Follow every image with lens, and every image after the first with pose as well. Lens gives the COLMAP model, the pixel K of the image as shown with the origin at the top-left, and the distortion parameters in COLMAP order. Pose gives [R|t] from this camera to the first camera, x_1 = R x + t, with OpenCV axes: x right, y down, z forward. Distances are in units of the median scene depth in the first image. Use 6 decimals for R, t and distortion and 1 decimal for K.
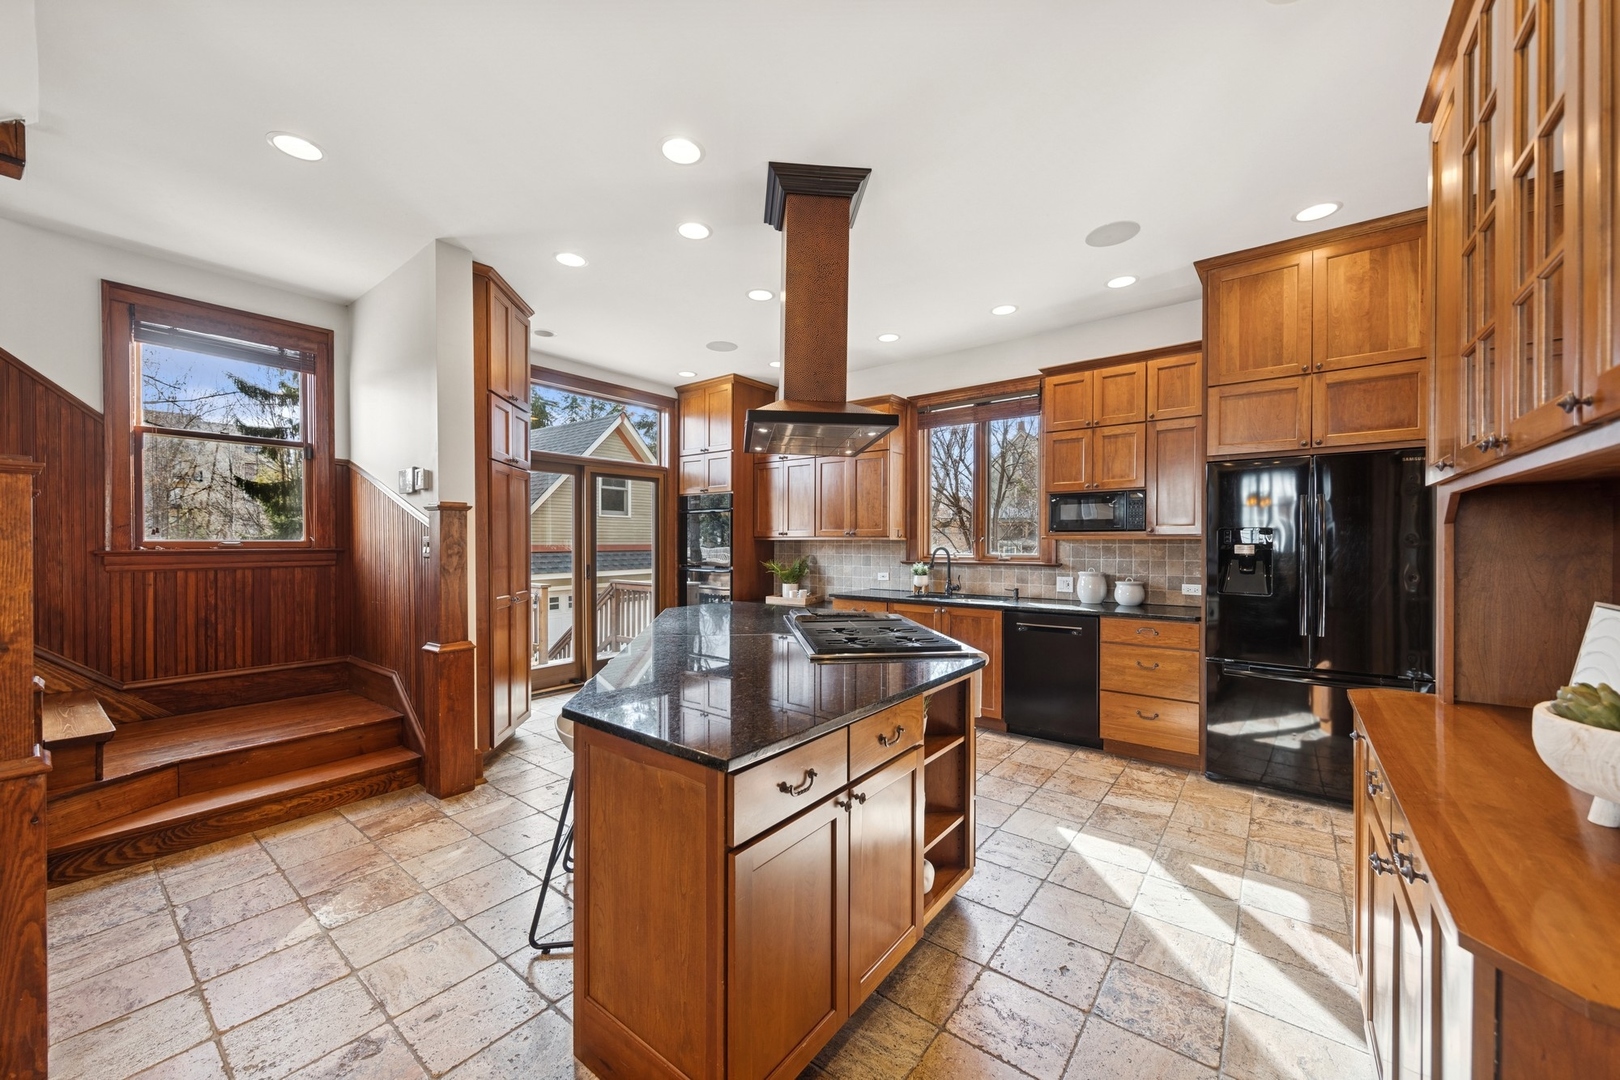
lens RADIAL K [[603.7, 0, 807.2], [0, 603.7, 543.4], [0, 0, 1]] dist [-0.001003, 0.000031]
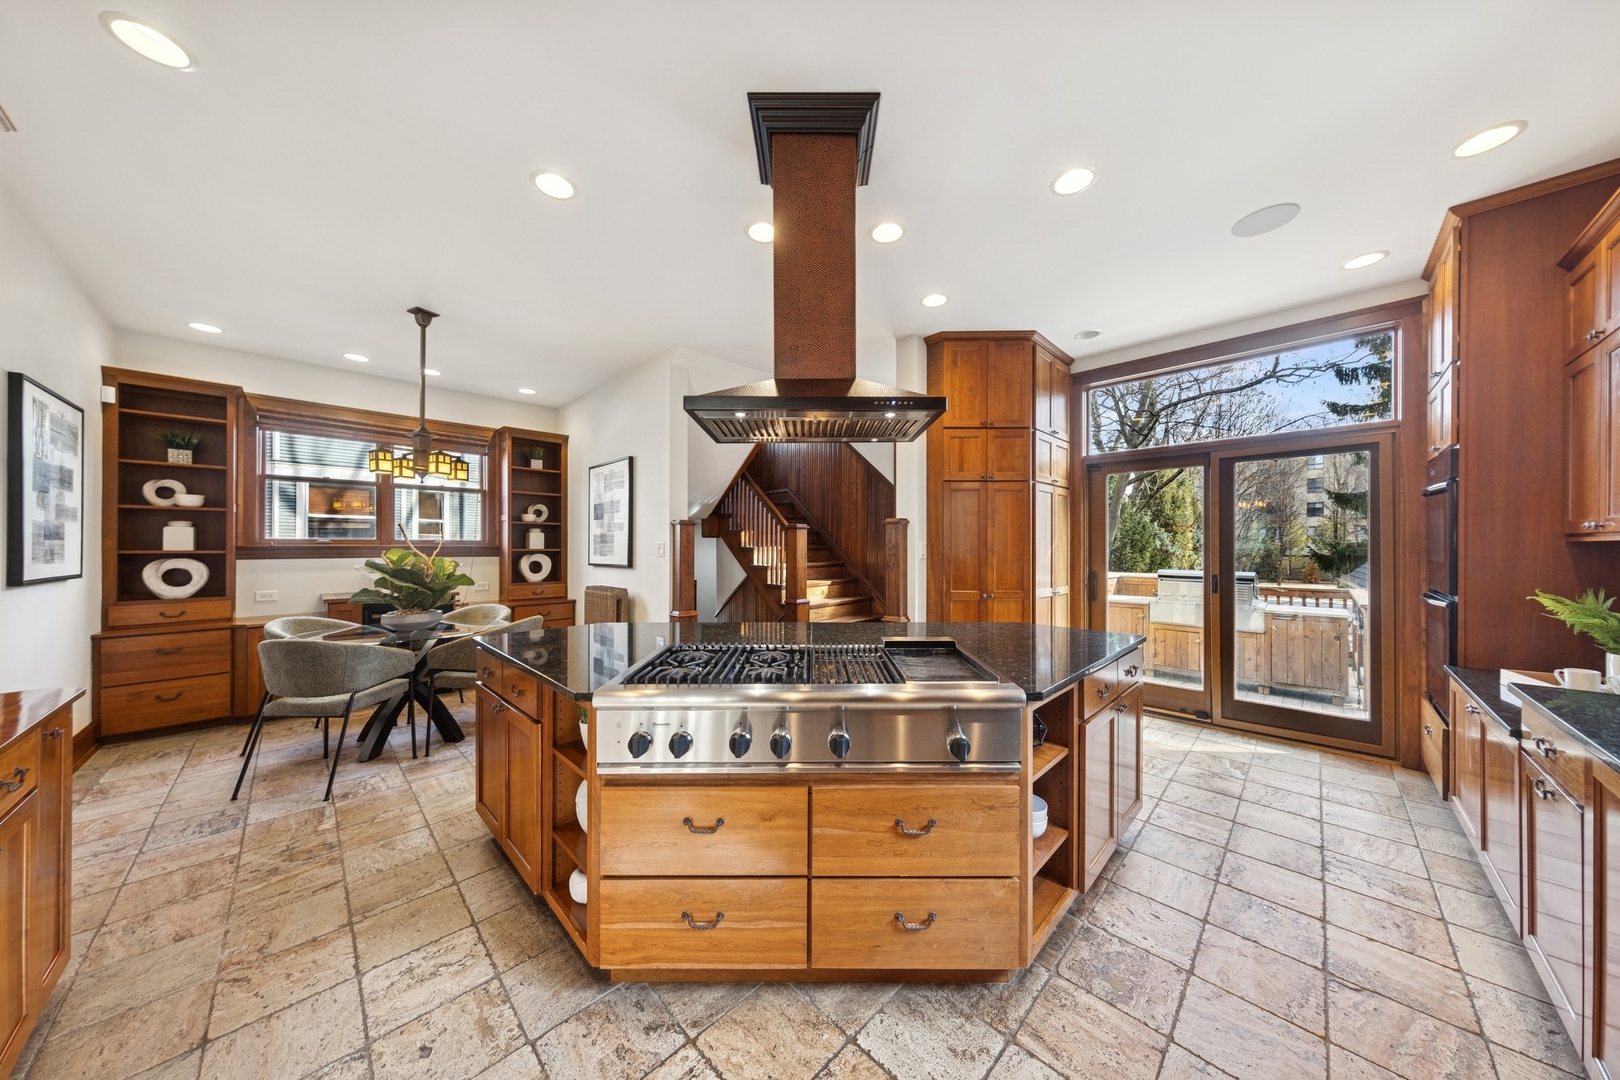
lens RADIAL K [[507.1, 0, 817.7], [0, 507.1, 544.8], [0, 0, 1]] dist [0.004638, 0.000020]
pose [[-0.109942, -0.004748, -0.993927, 1.033411], [-0.003407, 0.999985, -0.004400, 0.000033], [0.993932, 0.002903, -0.109956, 1.554496]]
